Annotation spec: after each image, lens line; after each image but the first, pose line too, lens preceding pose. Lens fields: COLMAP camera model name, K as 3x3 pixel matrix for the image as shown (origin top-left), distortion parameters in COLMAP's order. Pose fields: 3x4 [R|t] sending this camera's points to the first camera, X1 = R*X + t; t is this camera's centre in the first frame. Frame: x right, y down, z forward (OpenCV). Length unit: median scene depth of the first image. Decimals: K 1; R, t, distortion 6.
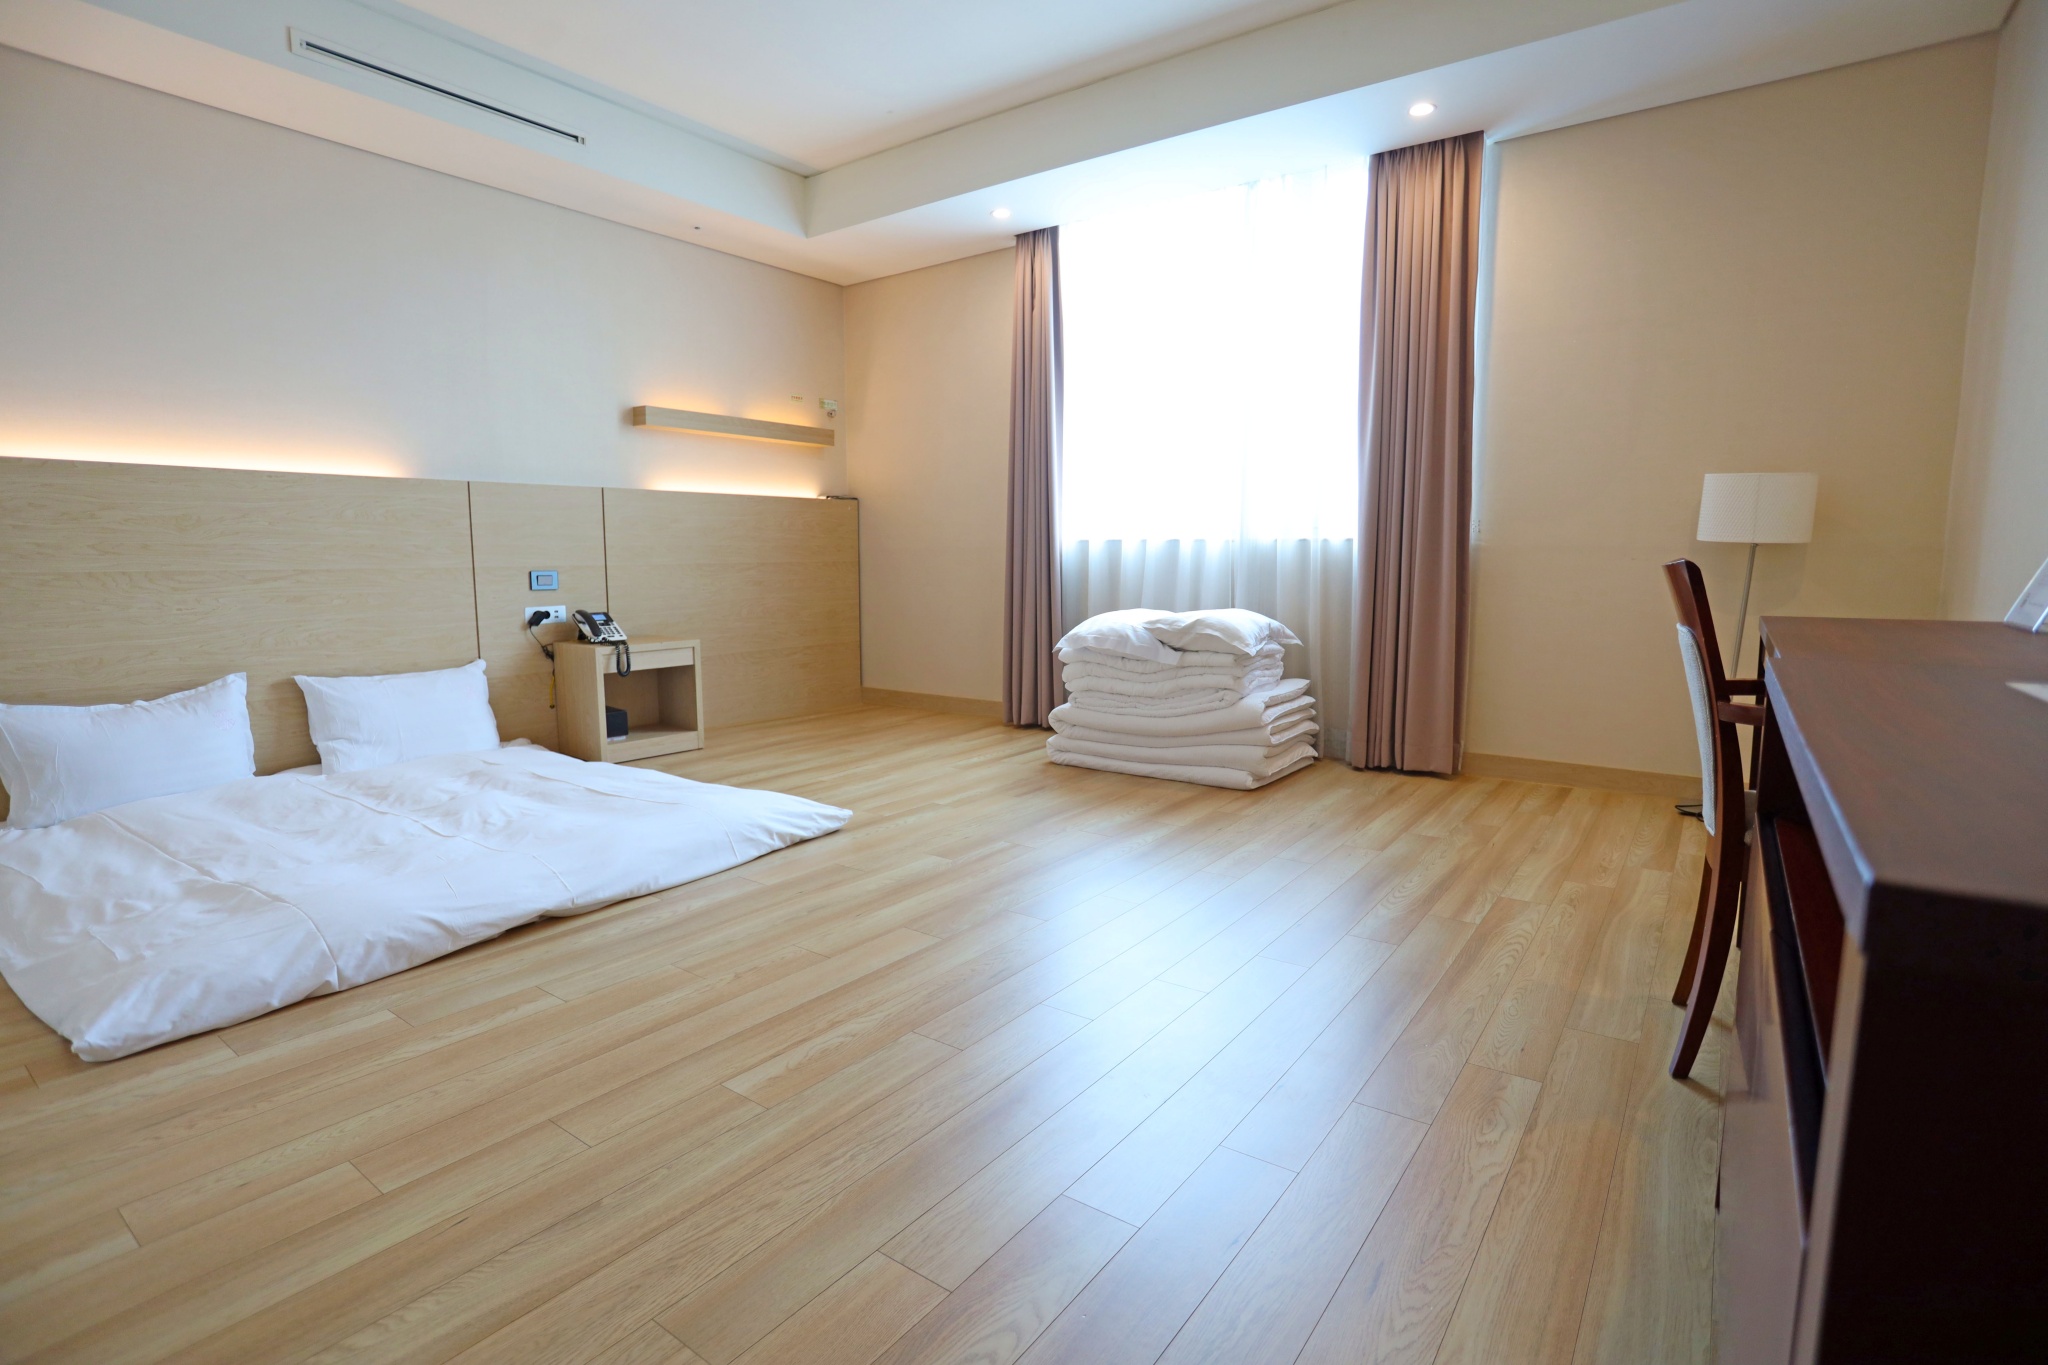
lens RADIAL K [[981.9, 0, 1023.1], [0, 981.9, 684.0], [0, 0, 1]] dist [-0.029950, -0.000190]
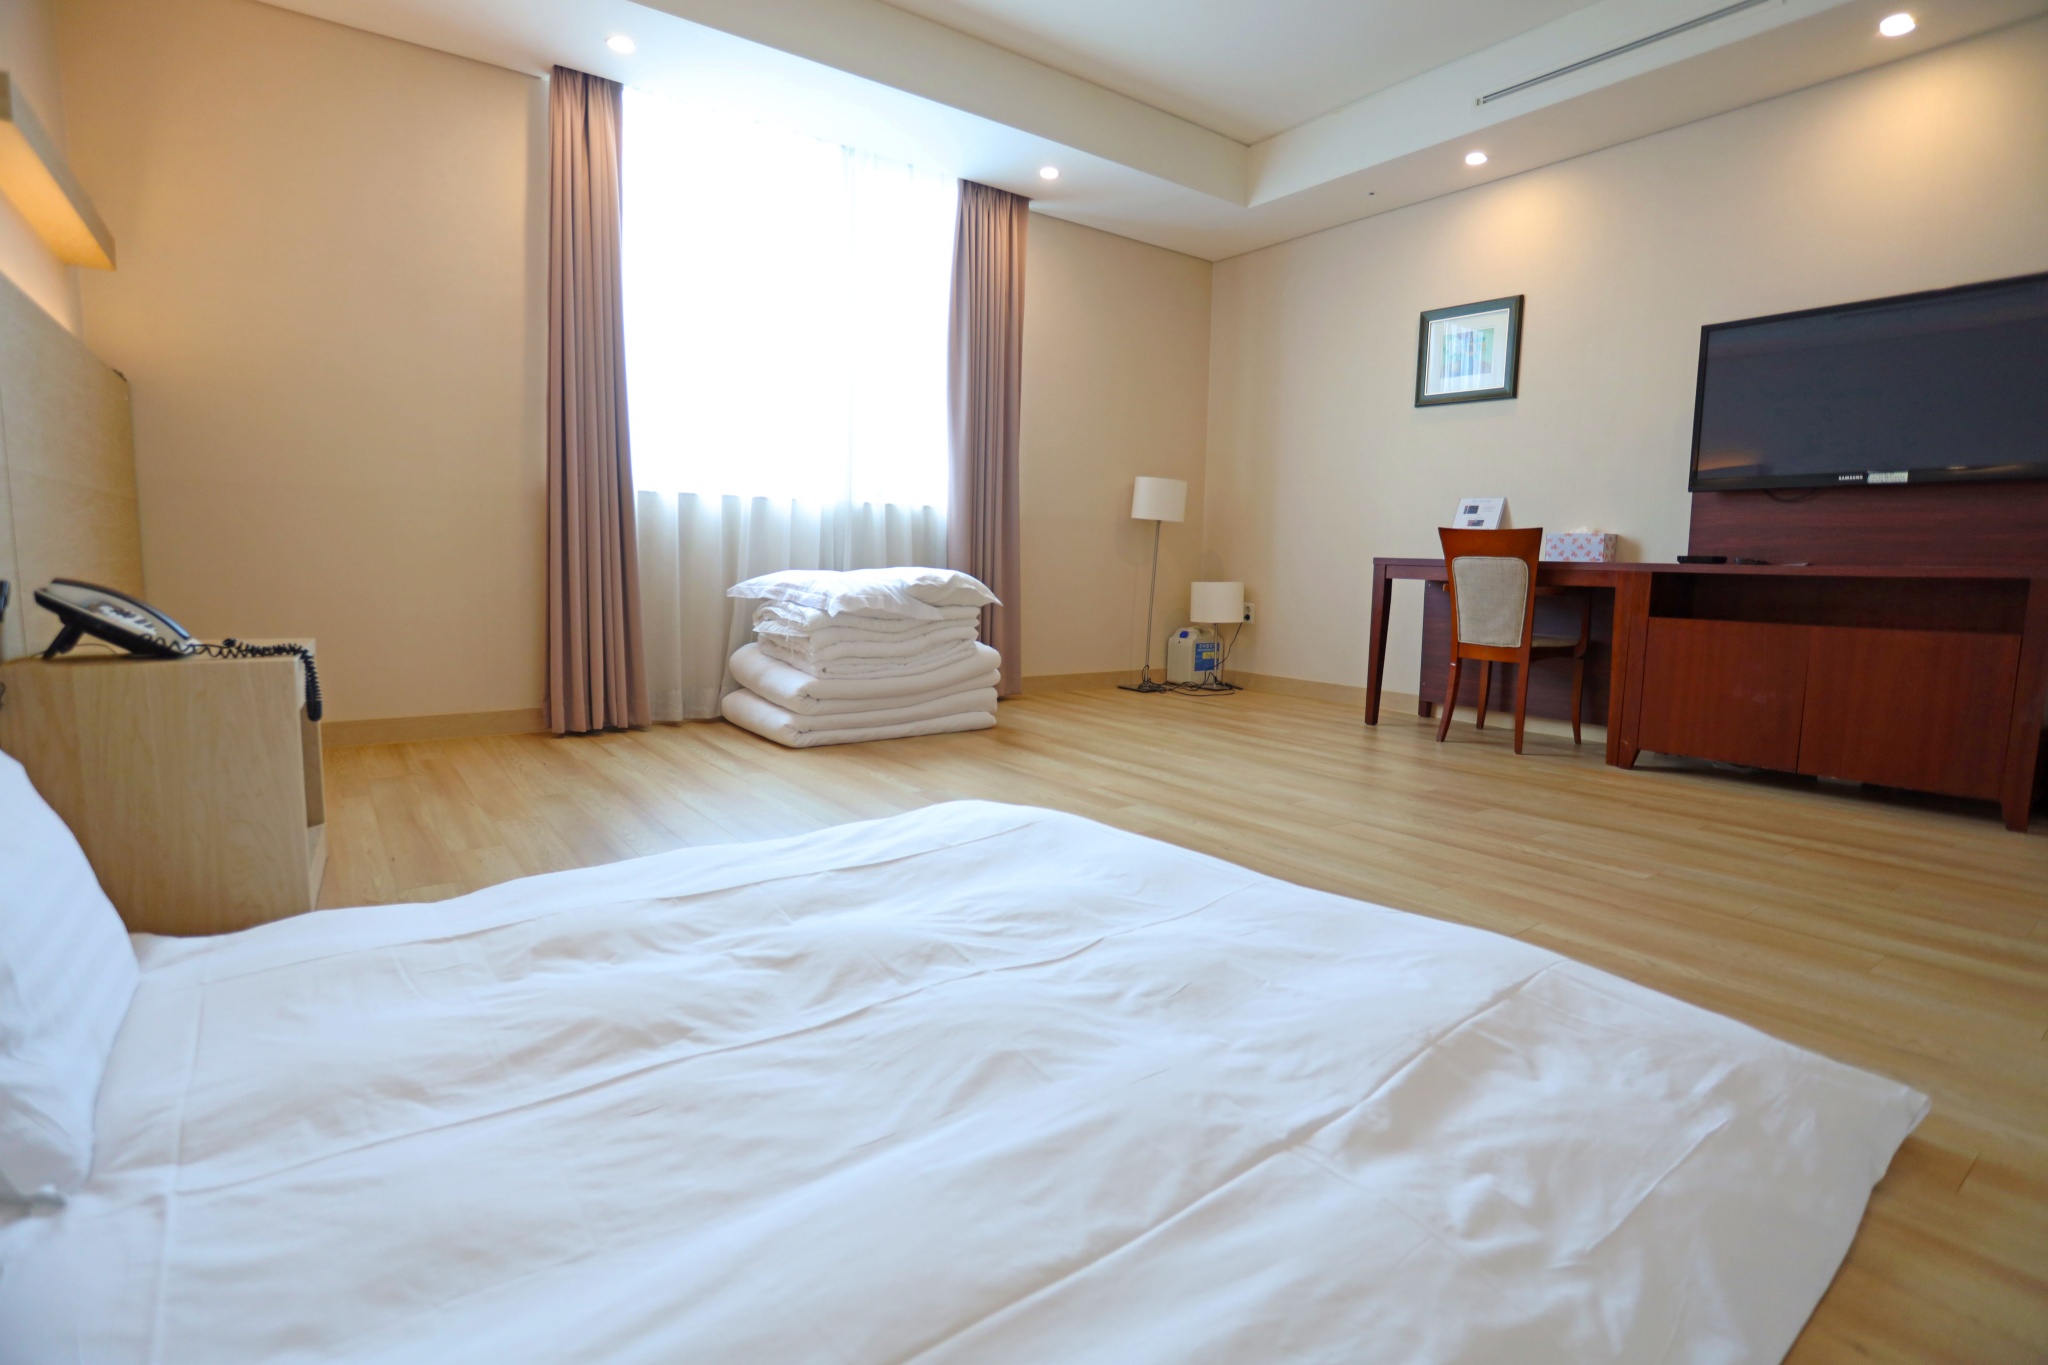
lens RADIAL K [[981.9, 0, 1029.7], [0, 981.9, 676.3], [0, 0, 1]] dist [-0.029950, -0.000190]
pose [[0.297944, -0.108883, 0.948353, -0.789160], [0.107427, 0.990987, 0.080028, -0.032707], [-0.948519, 0.078035, 0.306956, 0.595282]]
